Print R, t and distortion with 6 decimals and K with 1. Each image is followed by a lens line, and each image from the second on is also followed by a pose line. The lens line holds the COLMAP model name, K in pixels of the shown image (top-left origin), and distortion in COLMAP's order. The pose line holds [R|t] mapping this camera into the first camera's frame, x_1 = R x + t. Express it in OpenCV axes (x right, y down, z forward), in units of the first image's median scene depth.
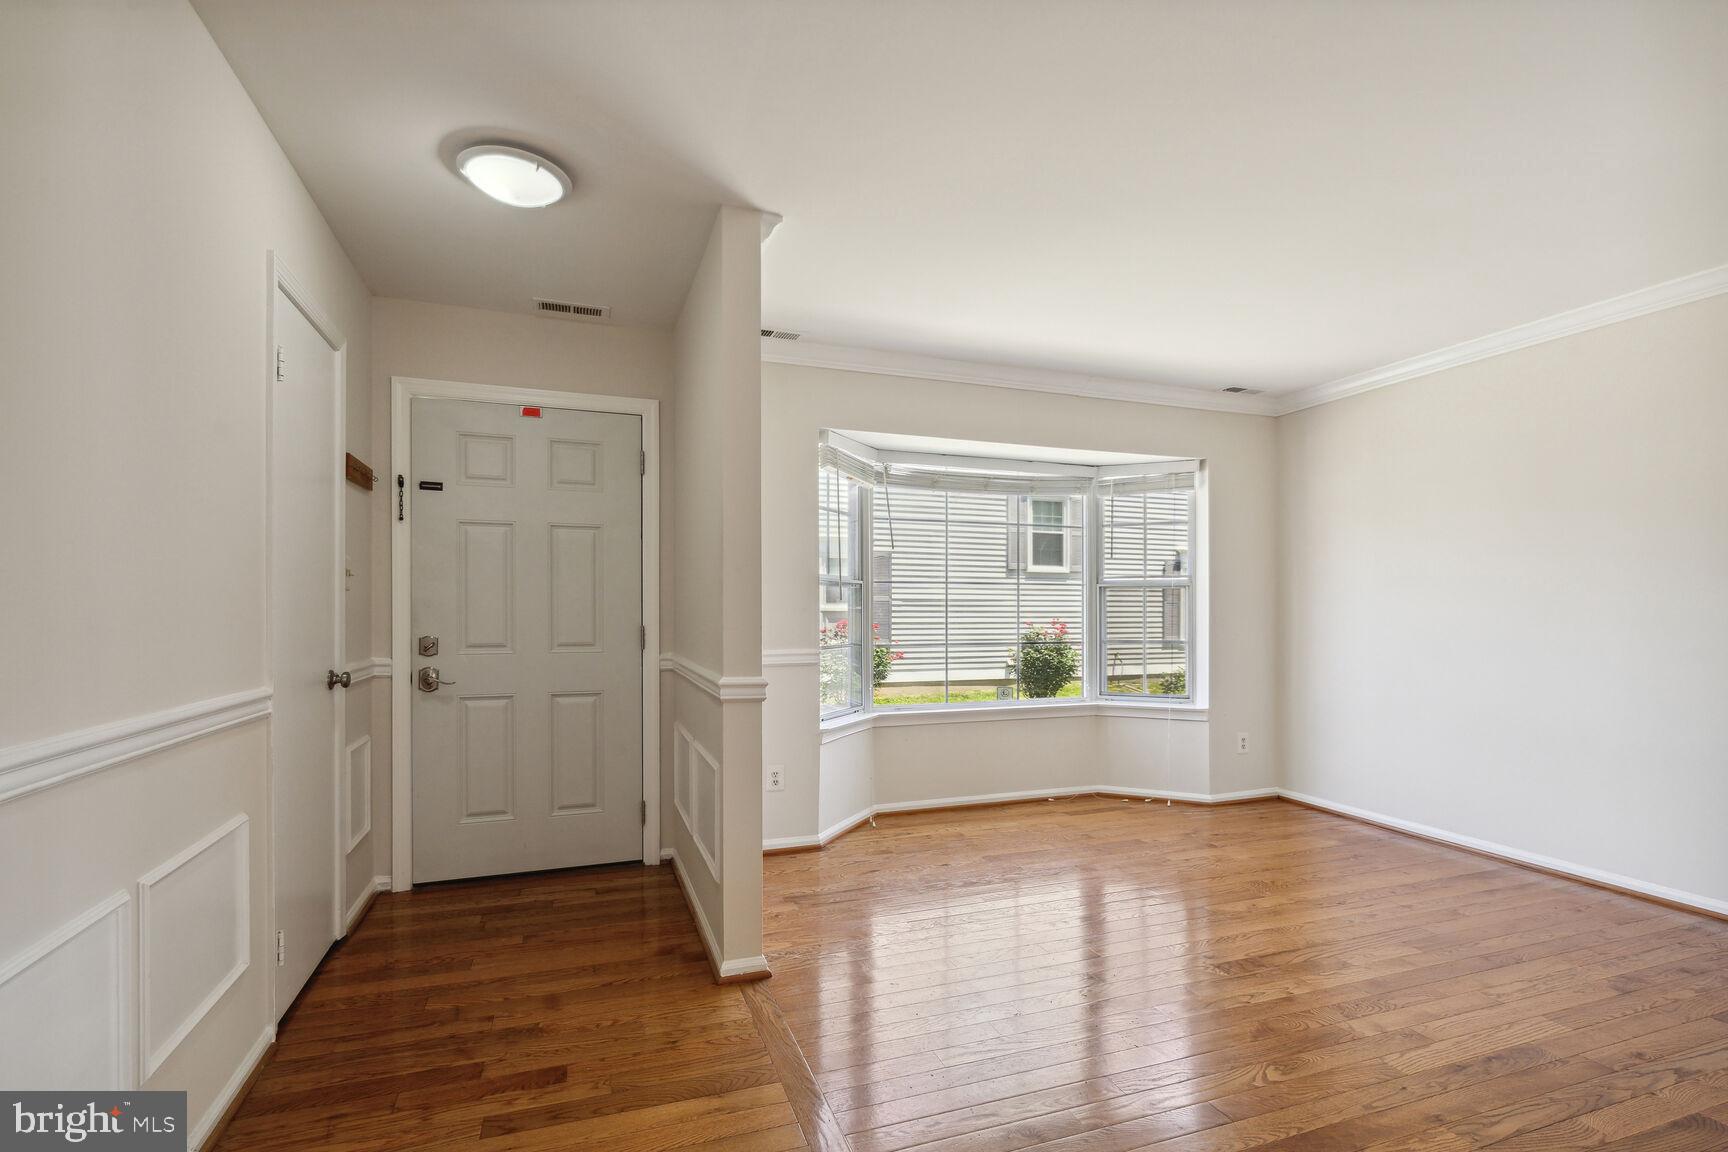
lens RADIAL K [[798.1, 0, 864.7], [0, 798.1, 612.7], [0, 0, 1]] dist [0.000255, -0.000019]
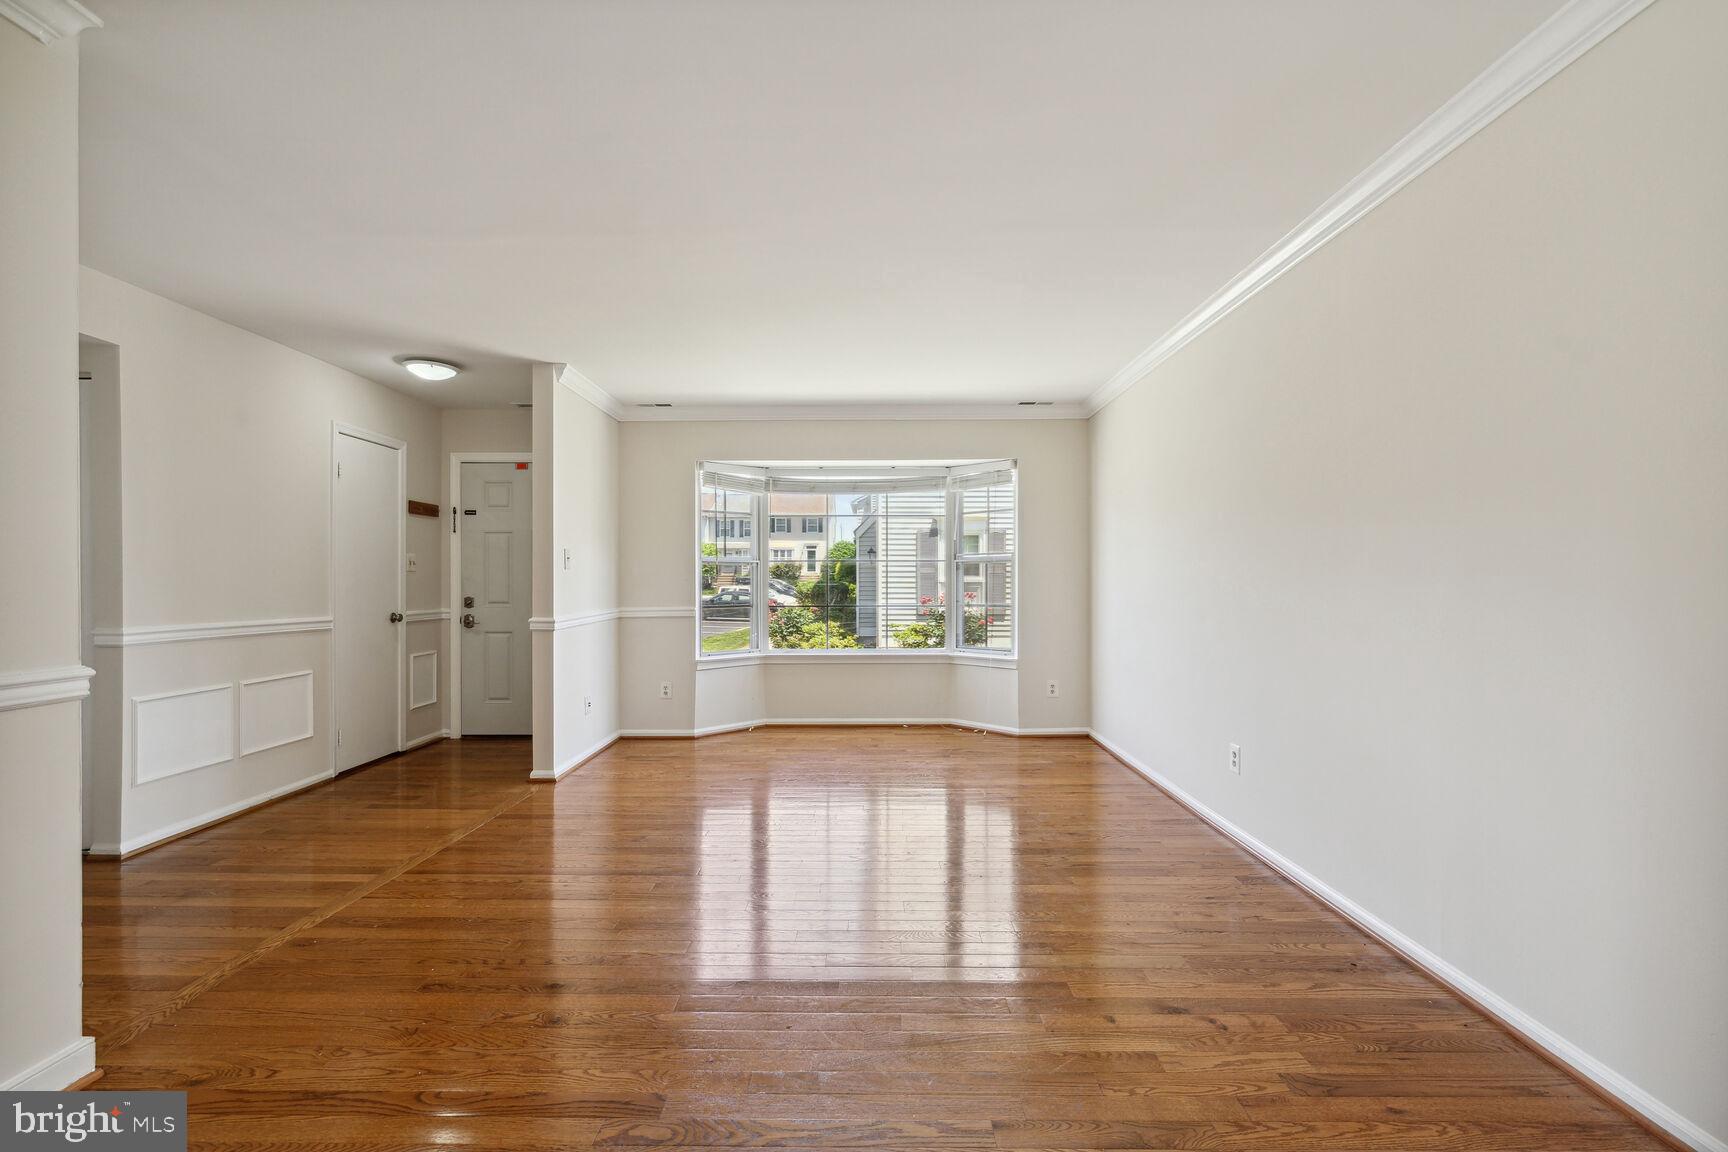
lens RADIAL K [[786.2, 0, 855.1], [0, 786.2, 579.6], [0, 0, 1]] dist [0.000309, 0.000175]
pose [[0.934312, -0.004504, -0.356429, 0.735008], [0.002264, 0.999975, -0.006701, 0.004257], [0.356450, 0.005454, 0.934299, -0.276354]]
